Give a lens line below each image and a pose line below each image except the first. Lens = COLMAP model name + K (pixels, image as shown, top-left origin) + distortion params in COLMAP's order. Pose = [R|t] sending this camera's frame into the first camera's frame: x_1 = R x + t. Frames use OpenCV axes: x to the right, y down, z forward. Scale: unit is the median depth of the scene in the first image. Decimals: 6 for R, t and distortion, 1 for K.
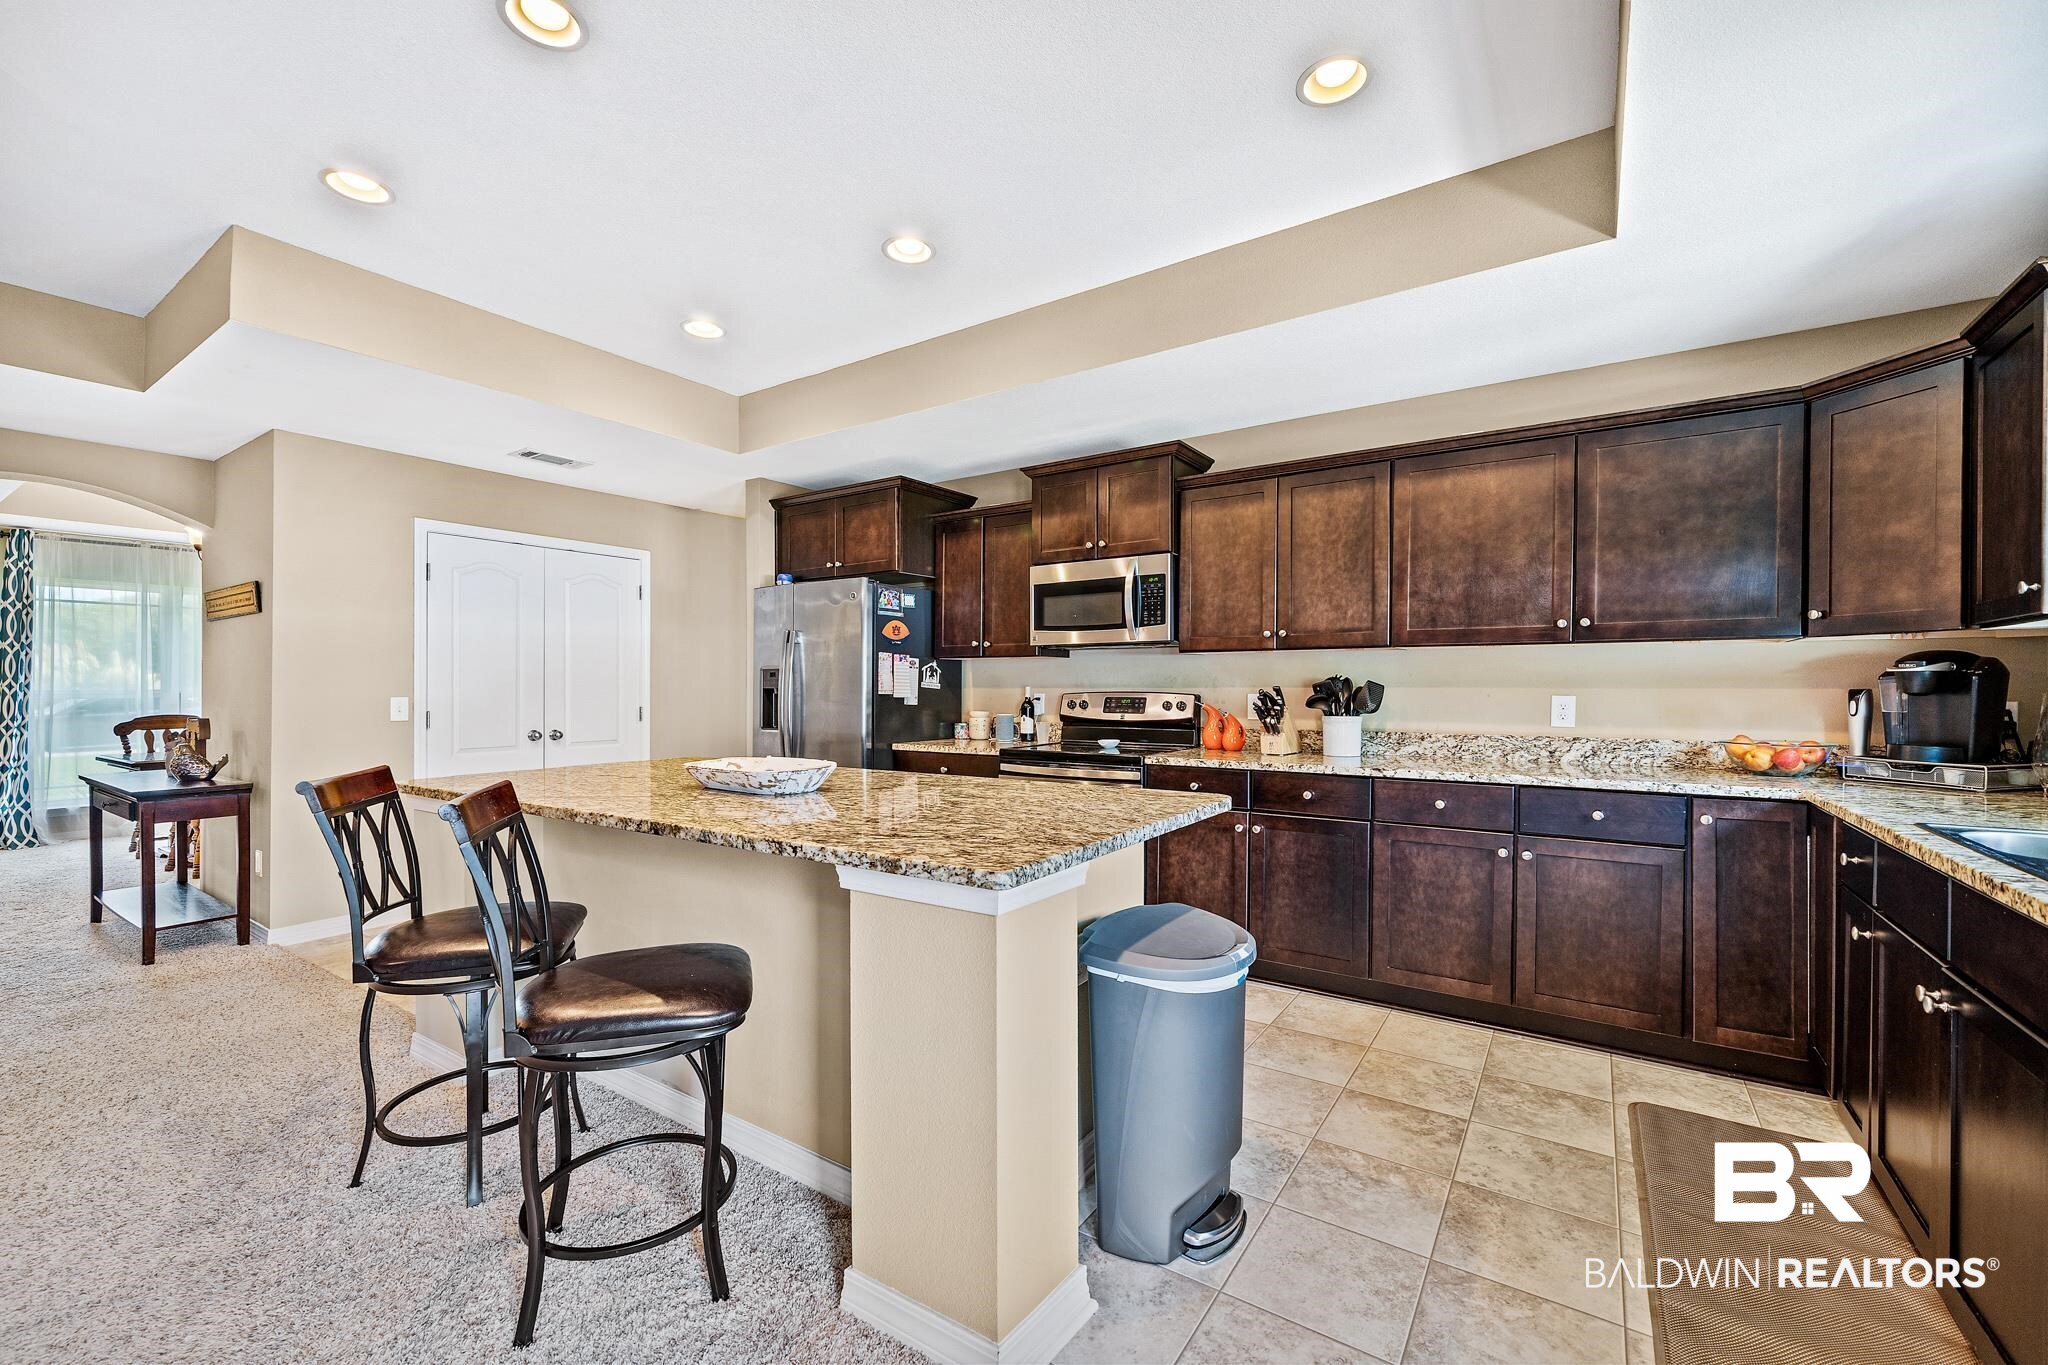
lens RADIAL K [[839.5, 0, 1018.7], [0, 839.5, 699.9], [0, 0, 1]] dist [0.003890, -0.000465]
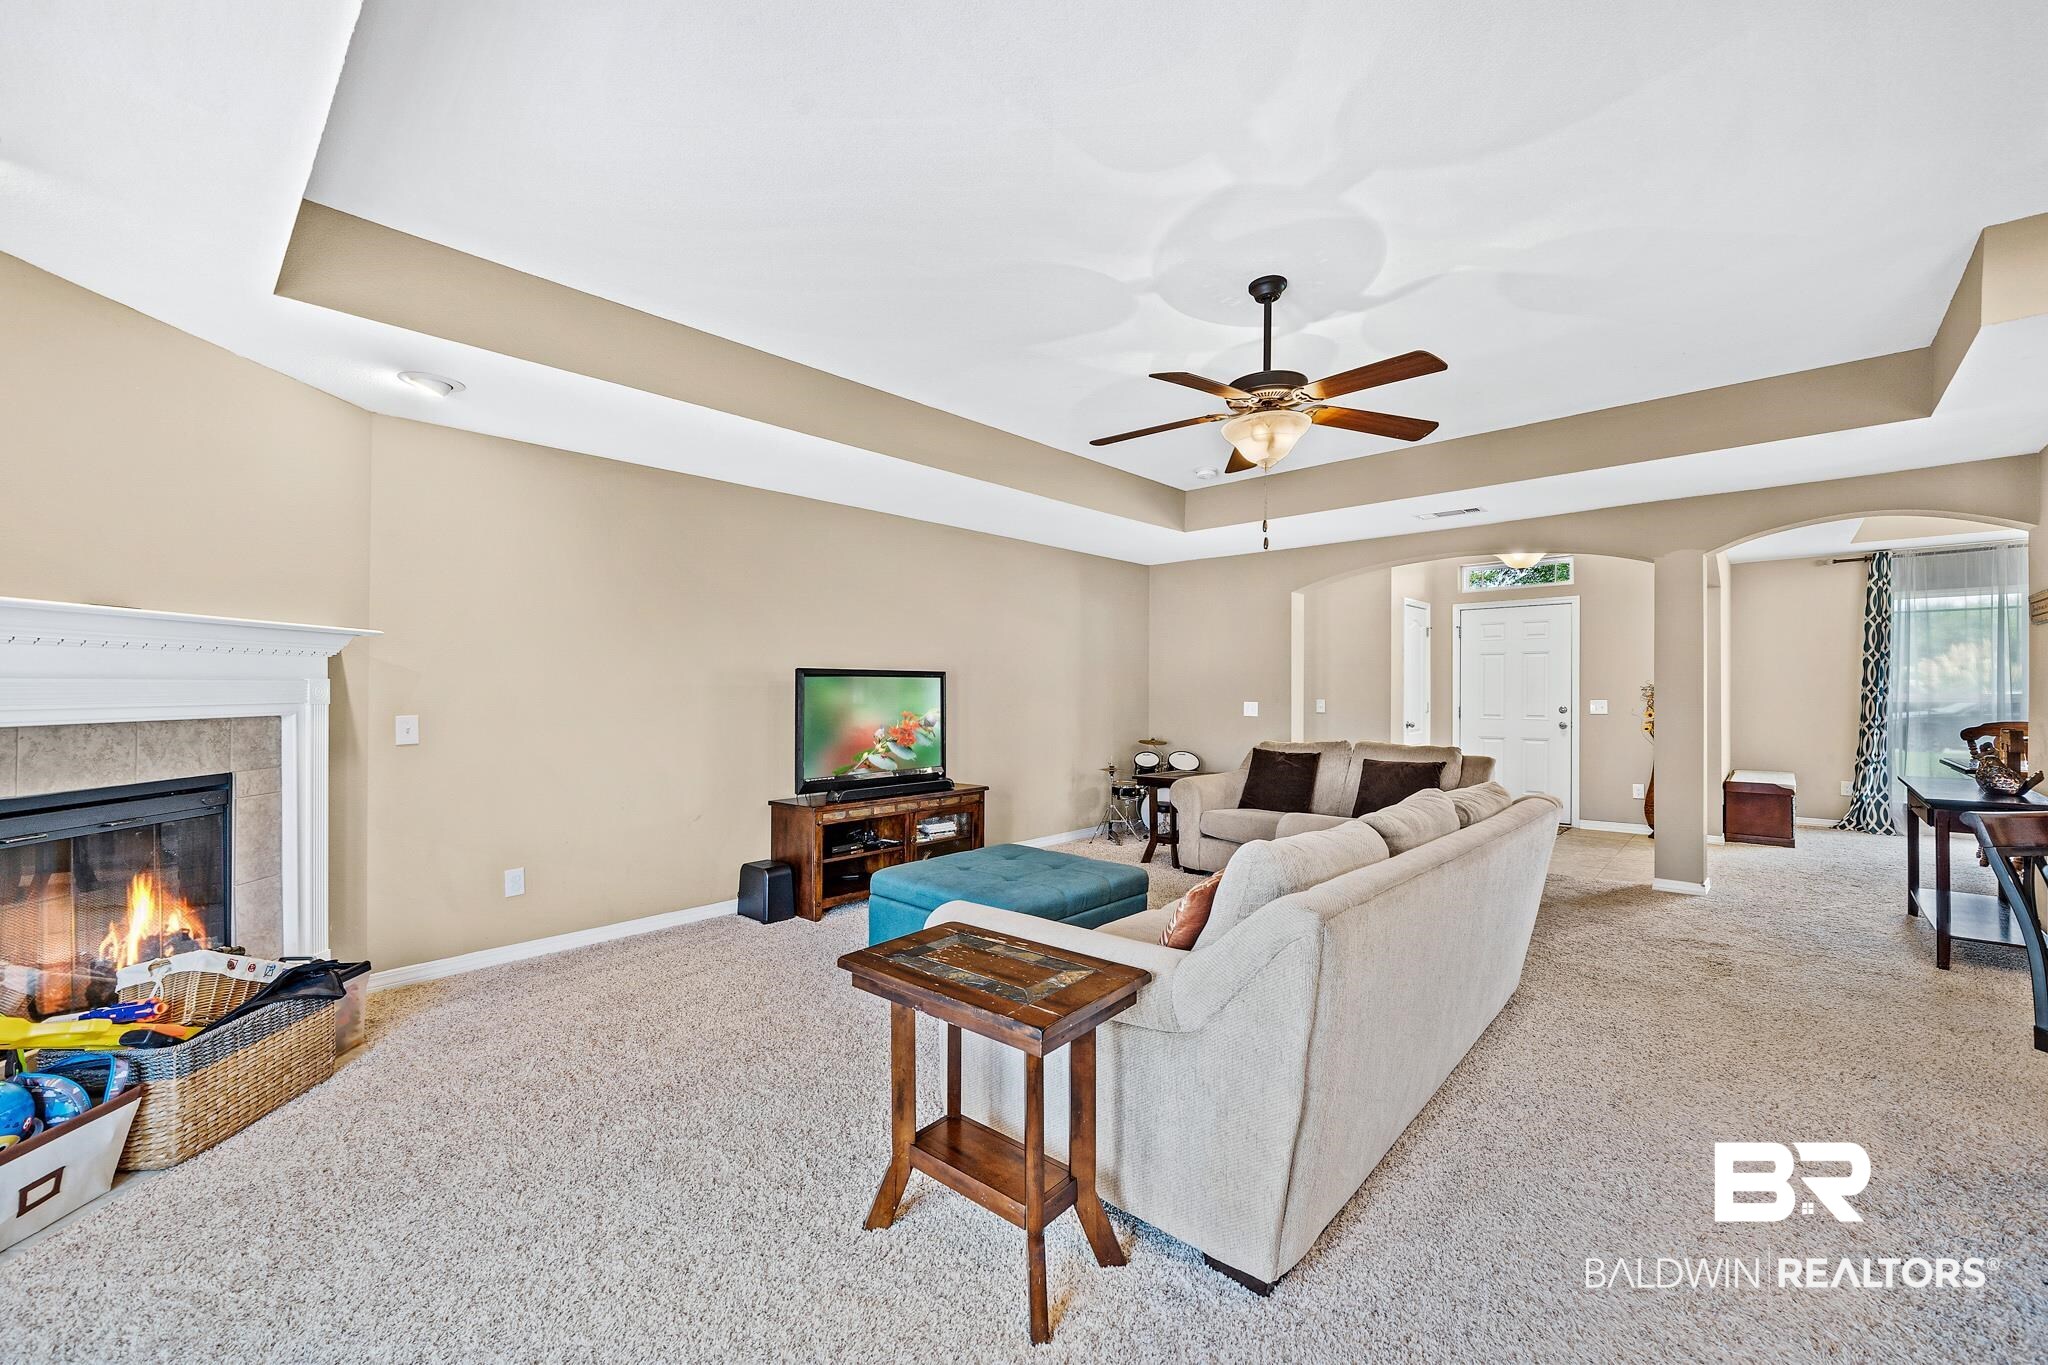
lens RADIAL K [[839.5, 0, 1026.7], [0, 839.5, 675.9], [0, 0, 1]] dist [0.003890, -0.000465]
pose [[-0.144096, -0.009613, -0.989517, 0.100893], [-0.008761, 0.999926, -0.008438, -0.016674], [0.989525, 0.007454, -0.144169, 0.029330]]
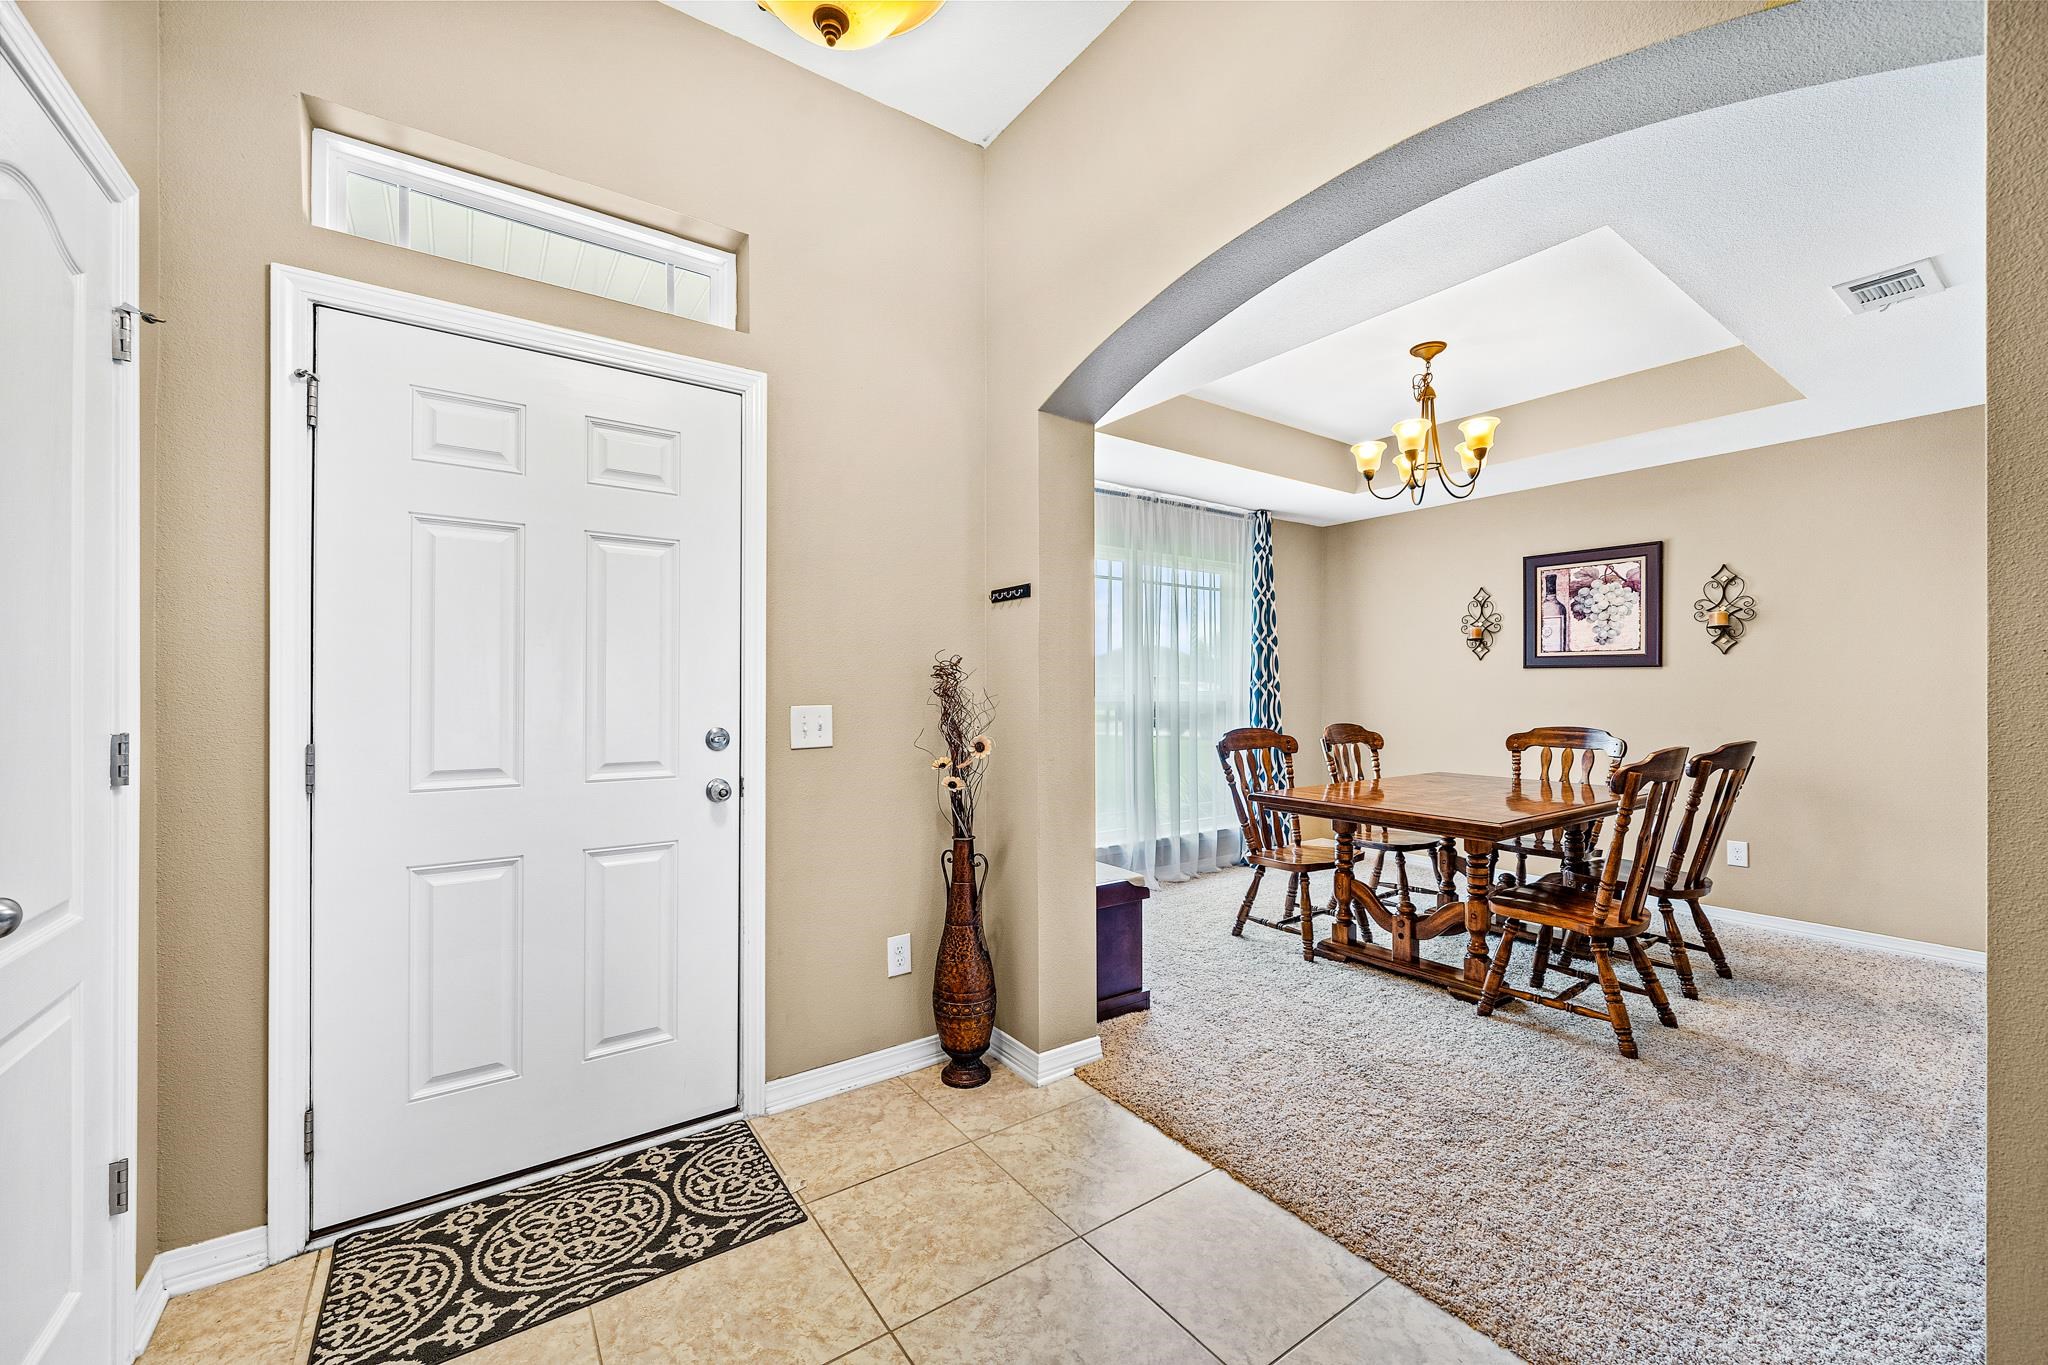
lens RADIAL K [[797.3, 0, 1021.6], [0, 797.3, 683.7], [0, 0, 1]] dist [0.001392, 0.000018]
pose [[0.934565, 0.000343, -0.355792, -0.965959], [-0.008177, 0.999756, -0.020513, -0.002583], [0.355698, 0.022080, 0.934340, 0.341128]]
